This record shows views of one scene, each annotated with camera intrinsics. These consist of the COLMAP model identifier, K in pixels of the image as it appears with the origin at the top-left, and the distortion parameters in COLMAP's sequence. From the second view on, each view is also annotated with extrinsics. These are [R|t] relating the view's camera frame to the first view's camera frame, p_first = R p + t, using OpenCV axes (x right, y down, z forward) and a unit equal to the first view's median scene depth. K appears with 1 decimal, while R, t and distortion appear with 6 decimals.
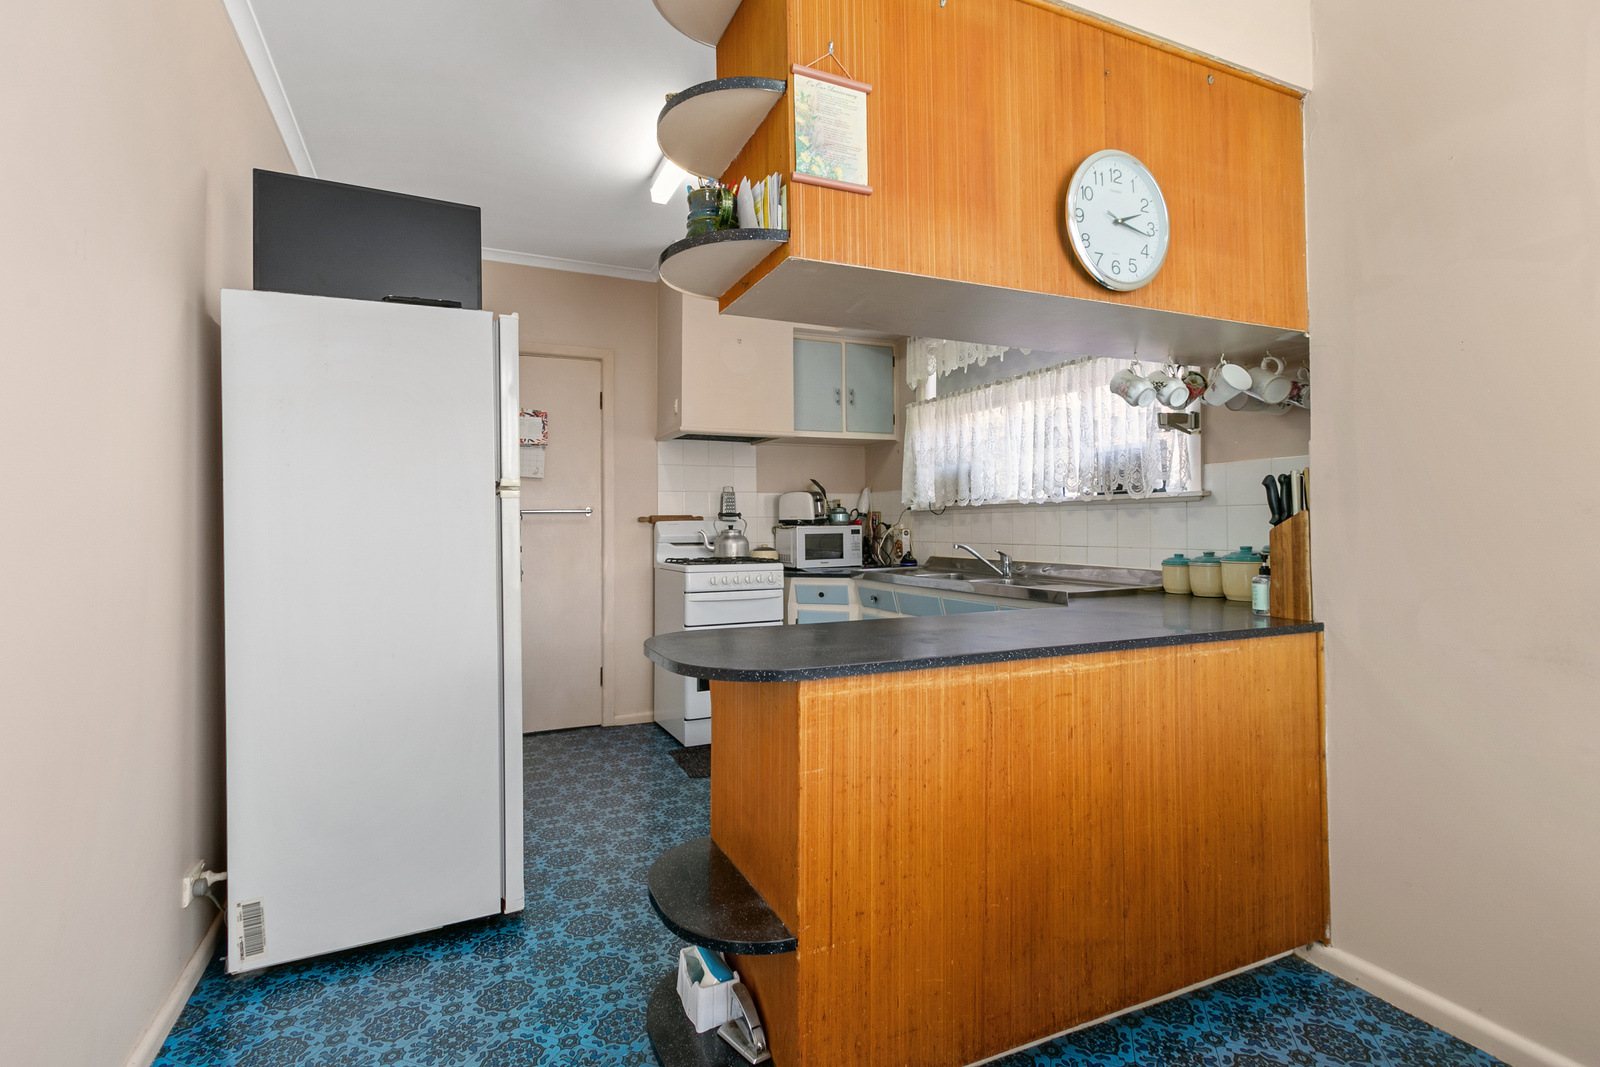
lens RADIAL K [[733.8, 0, 791.0], [0, 733.8, 512.4], [0, 0, 1]] dist [0.014203, -0.007044]
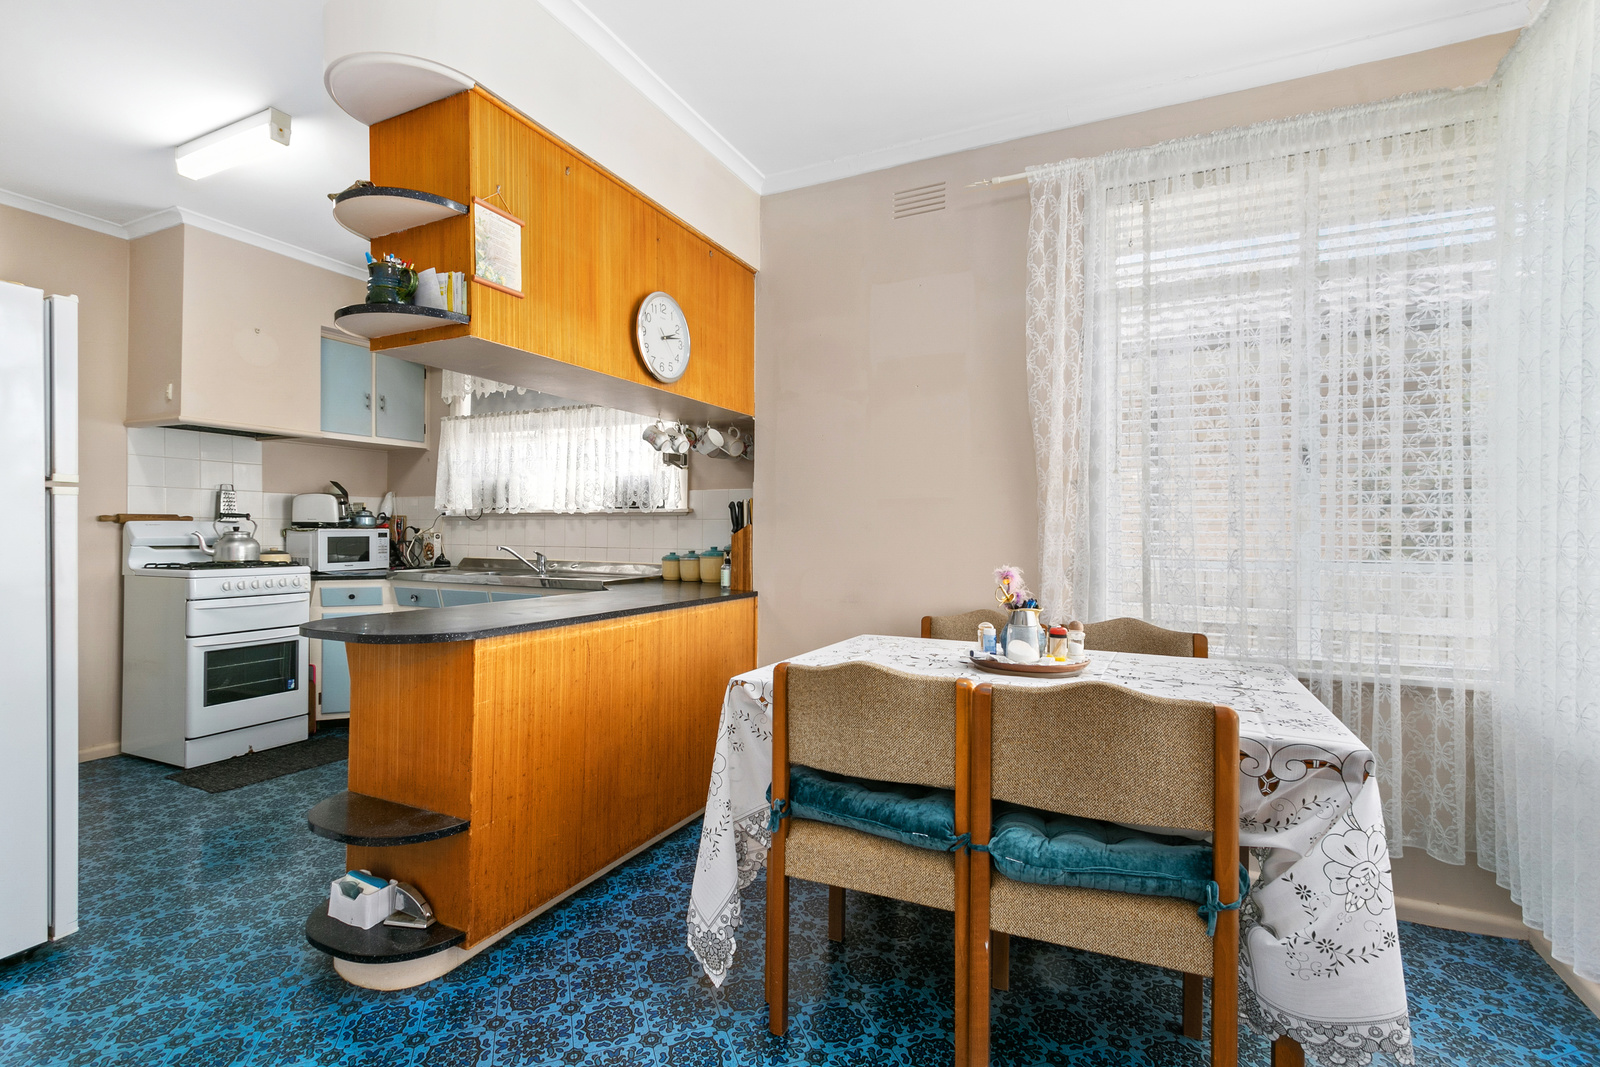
lens RADIAL K [[722.6, 0, 784.6], [0, 722.6, 541.3], [0, 0, 1]] dist [0.009538, -0.006515]
pose [[0.767934, 0.003070, 0.640521, -0.260175], [-0.023525, 0.999449, 0.023413, -0.003695], [-0.640097, -0.033048, 0.767583, -0.272151]]
